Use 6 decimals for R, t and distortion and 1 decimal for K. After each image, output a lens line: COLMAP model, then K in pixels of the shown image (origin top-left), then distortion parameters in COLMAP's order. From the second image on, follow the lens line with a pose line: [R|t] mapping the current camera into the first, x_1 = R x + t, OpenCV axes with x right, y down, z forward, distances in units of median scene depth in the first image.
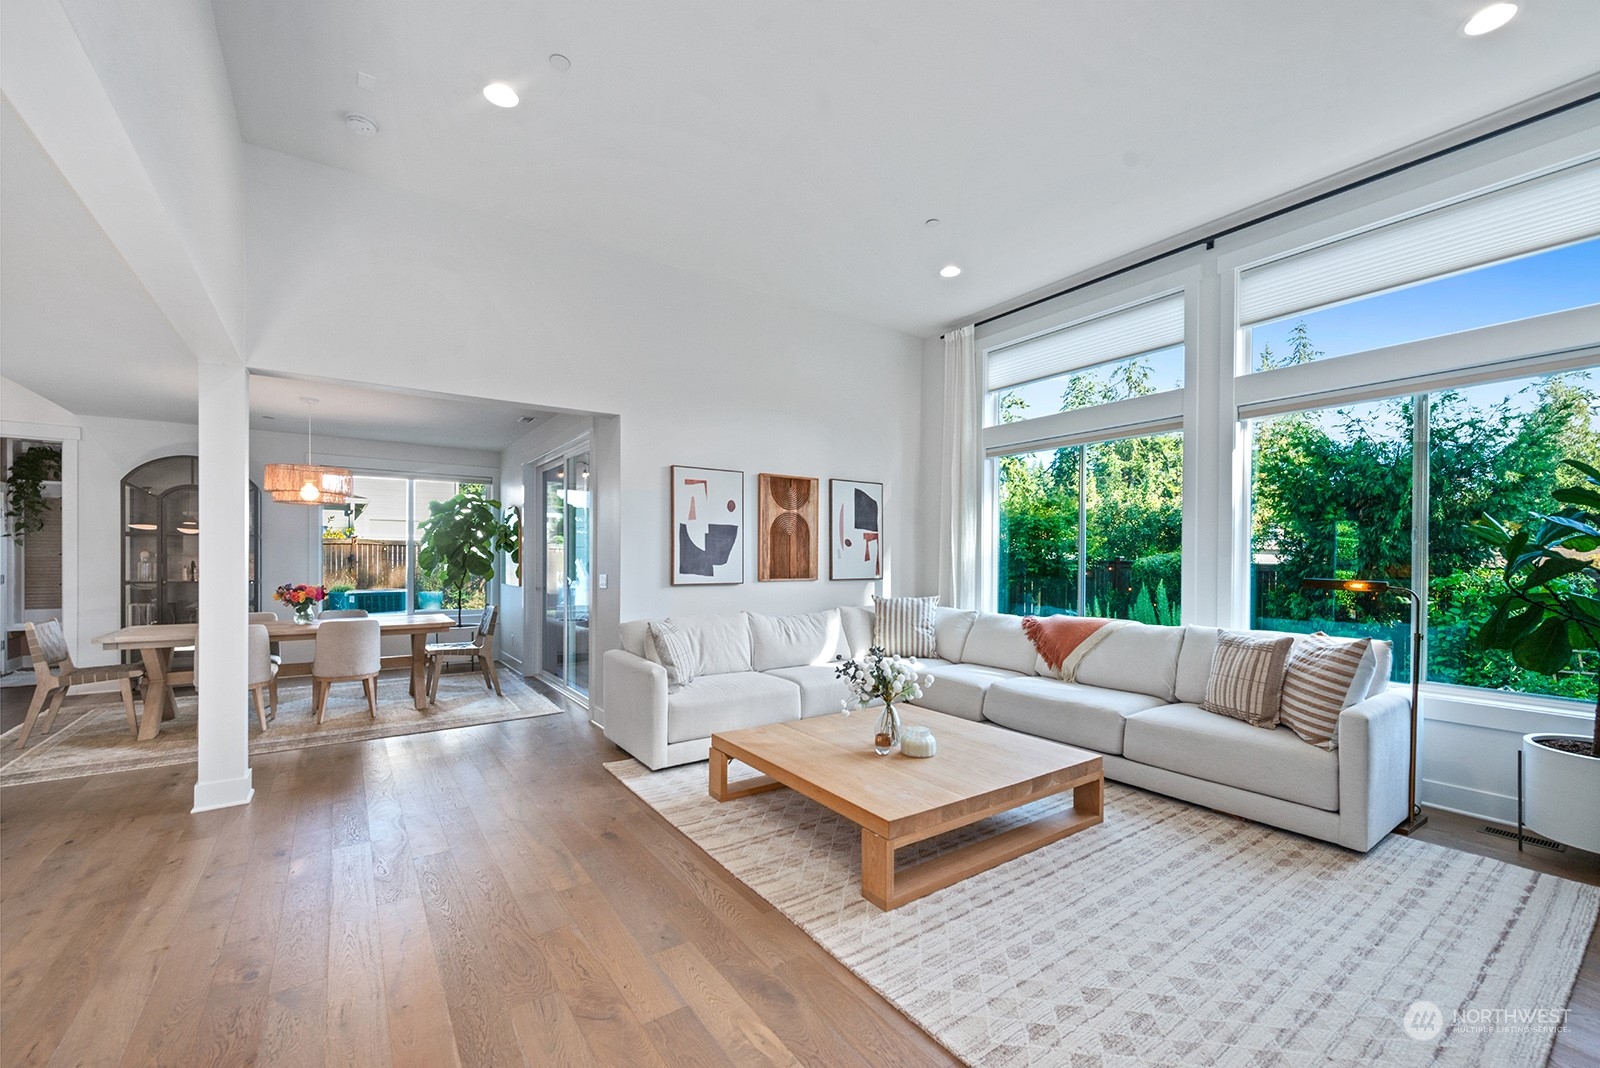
lens RADIAL K [[669.1, 0, 817.2], [0, 669.1, 559.1], [0, 0, 1]] dist [0.017352, -0.000001]
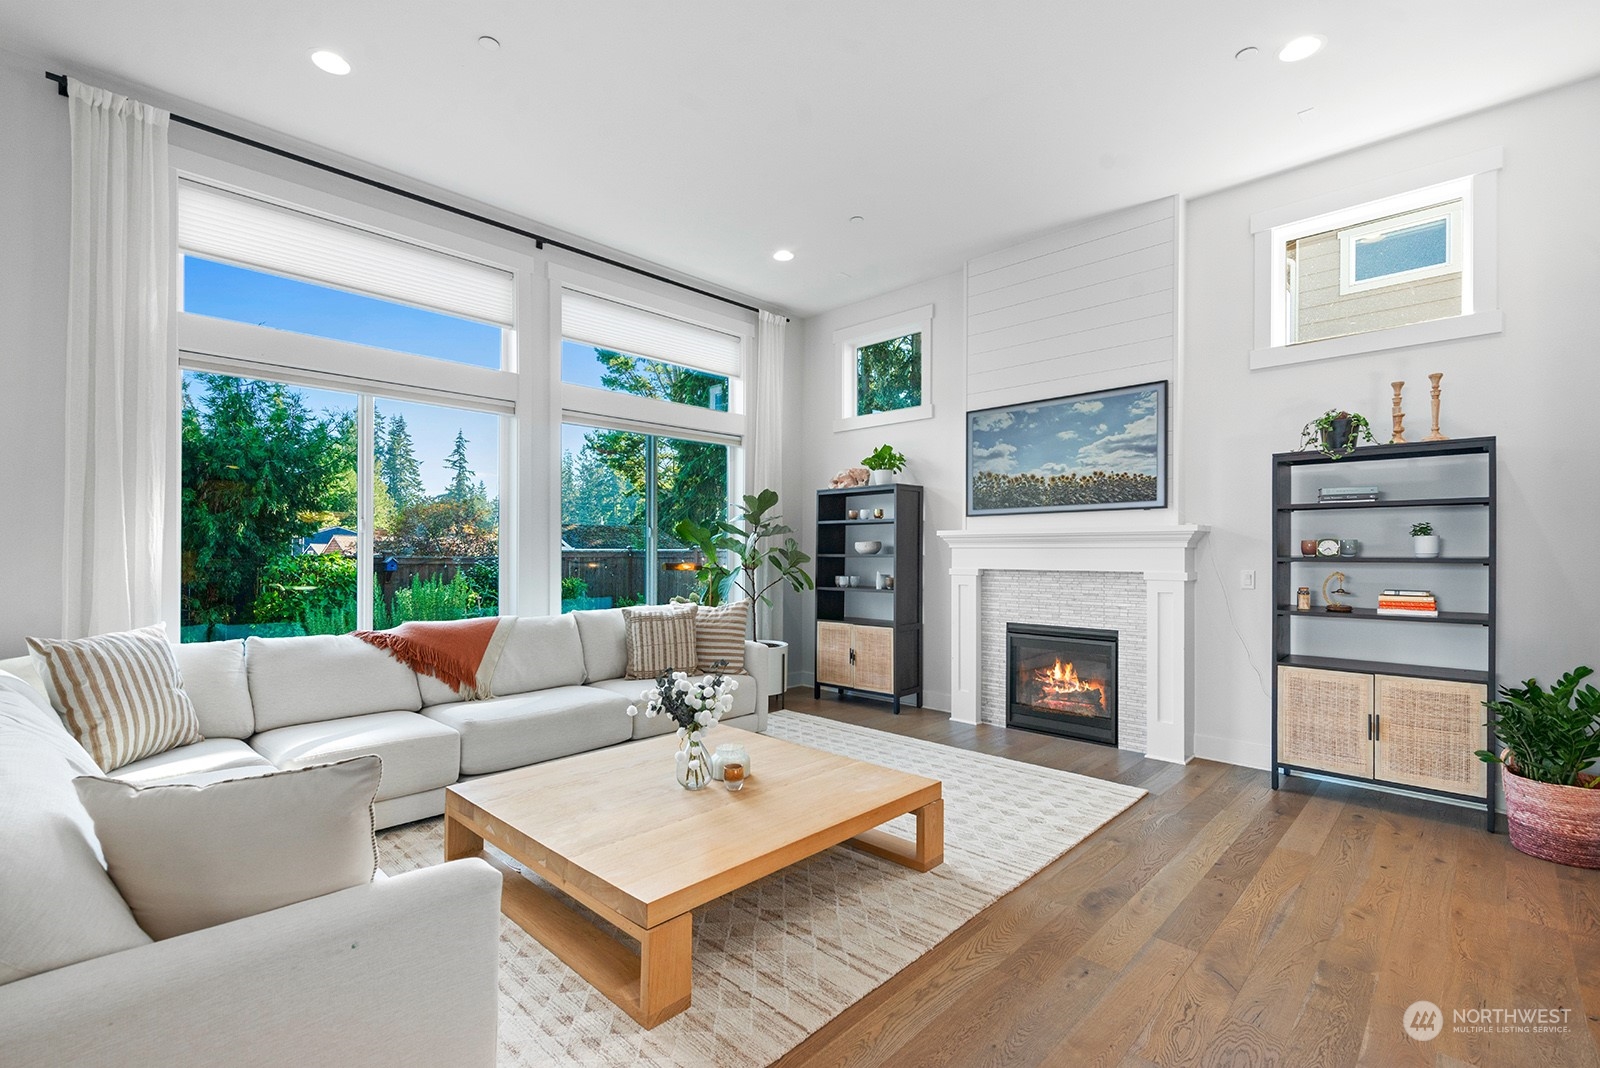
lens RADIAL K [[721.4, 0, 797.8], [0, 721.4, 546.9], [0, 0, 1]] dist [0.004247, 0.000278]
pose [[-0.189151, 0.002973, 0.981944, -0.465342], [0.003691, 0.999991, -0.002317, 0.001675], [-0.981941, 0.003186, -0.189160, 0.661533]]
